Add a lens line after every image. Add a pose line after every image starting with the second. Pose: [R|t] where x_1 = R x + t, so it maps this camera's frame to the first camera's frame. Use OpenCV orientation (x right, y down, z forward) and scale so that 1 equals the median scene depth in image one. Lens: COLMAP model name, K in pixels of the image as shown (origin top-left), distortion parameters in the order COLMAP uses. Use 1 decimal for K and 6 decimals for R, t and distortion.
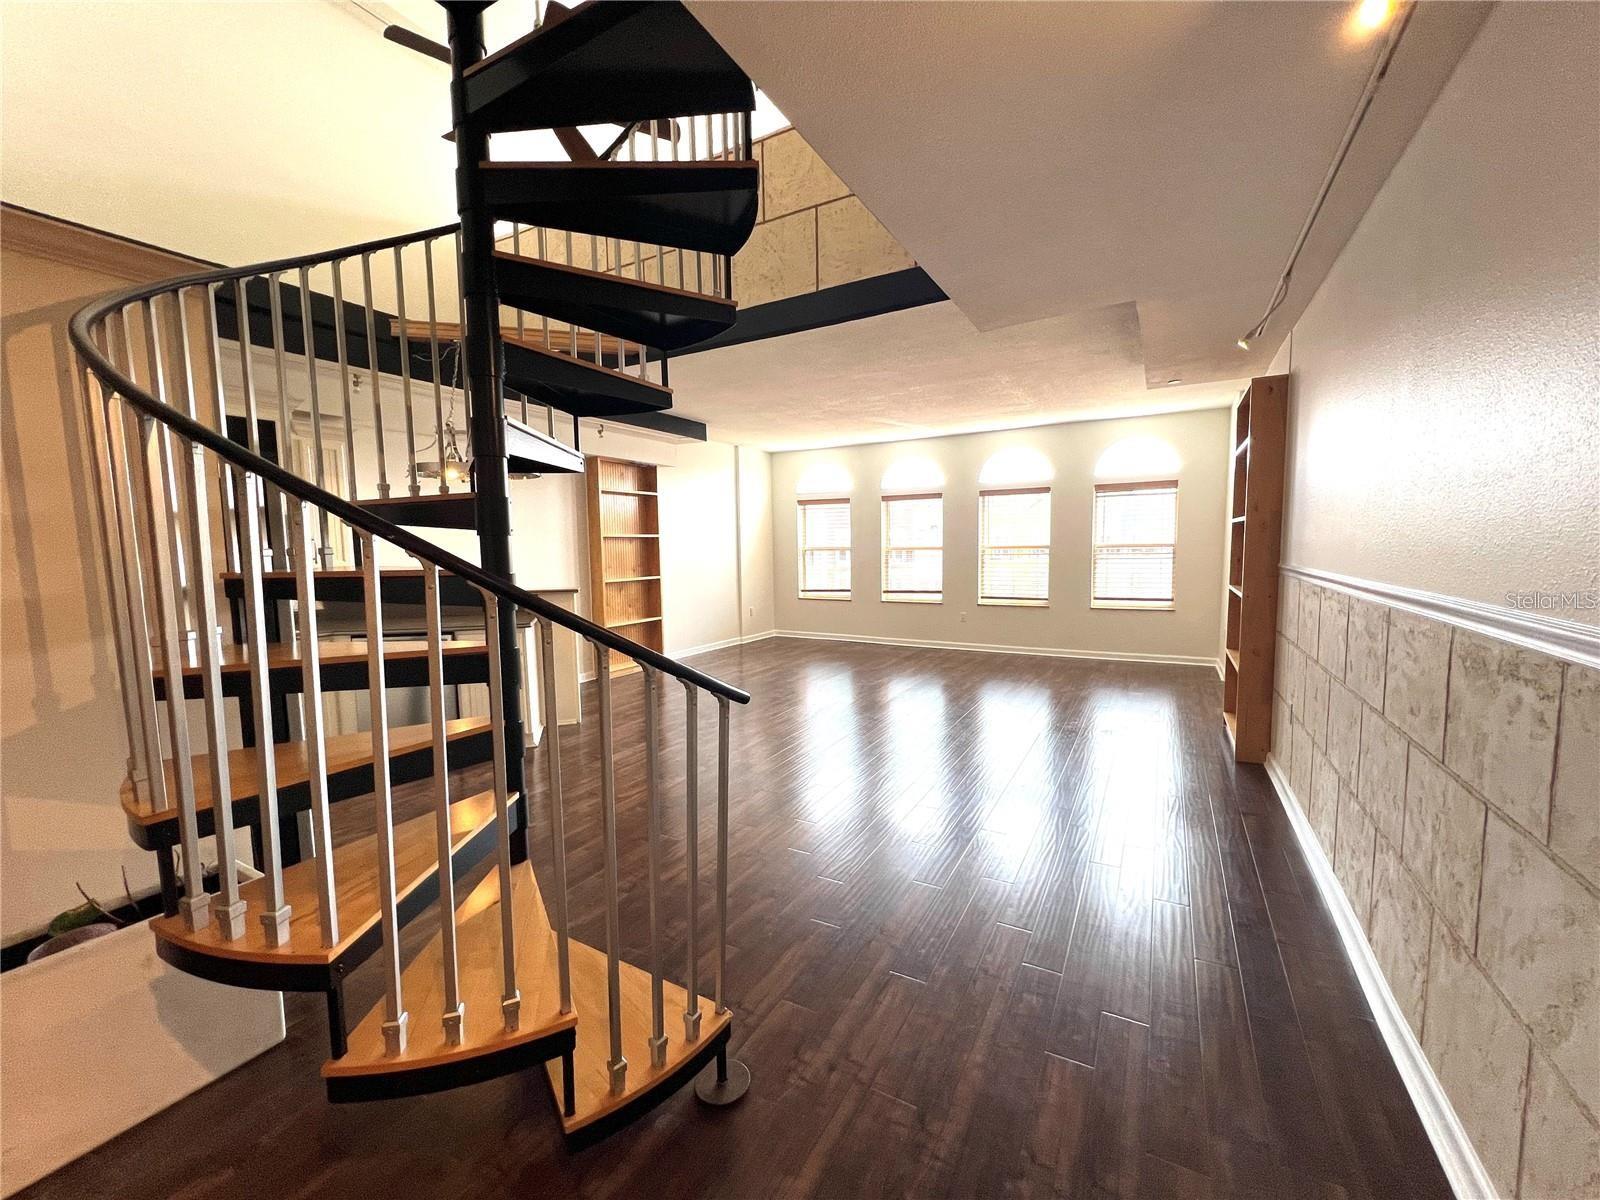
lens RADIAL K [[640.4, 0, 795.4], [0, 640.4, 600.3], [0, 0, 1]] dist [0.001935, -0.000031]
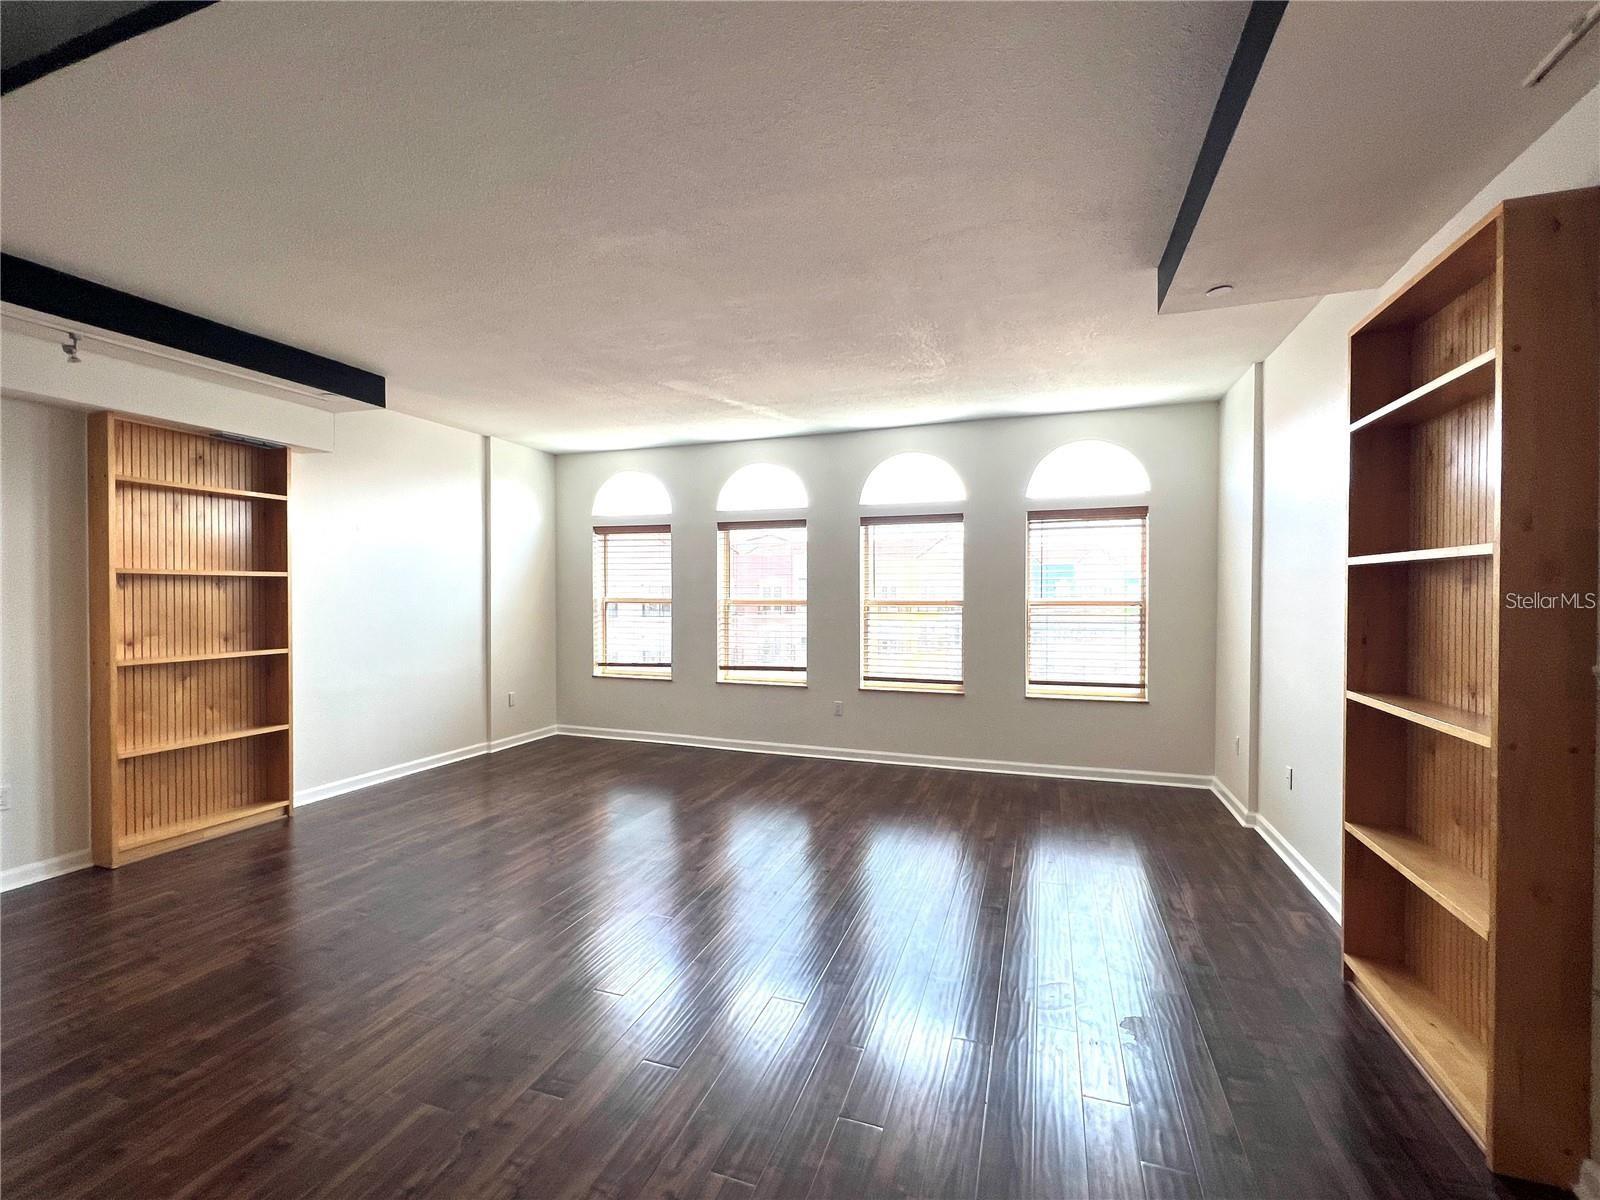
lens RADIAL K [[691.2, 0, 800.7], [0, 691.2, 599.6], [0, 0, 1]] dist [-0.002910, -0.000051]
pose [[0.983398, 0.012622, 0.181024, 0.099290], [0.001369, 0.997033, -0.076957, -0.031345], [-0.181458, 0.075927, 0.980463, 0.320478]]
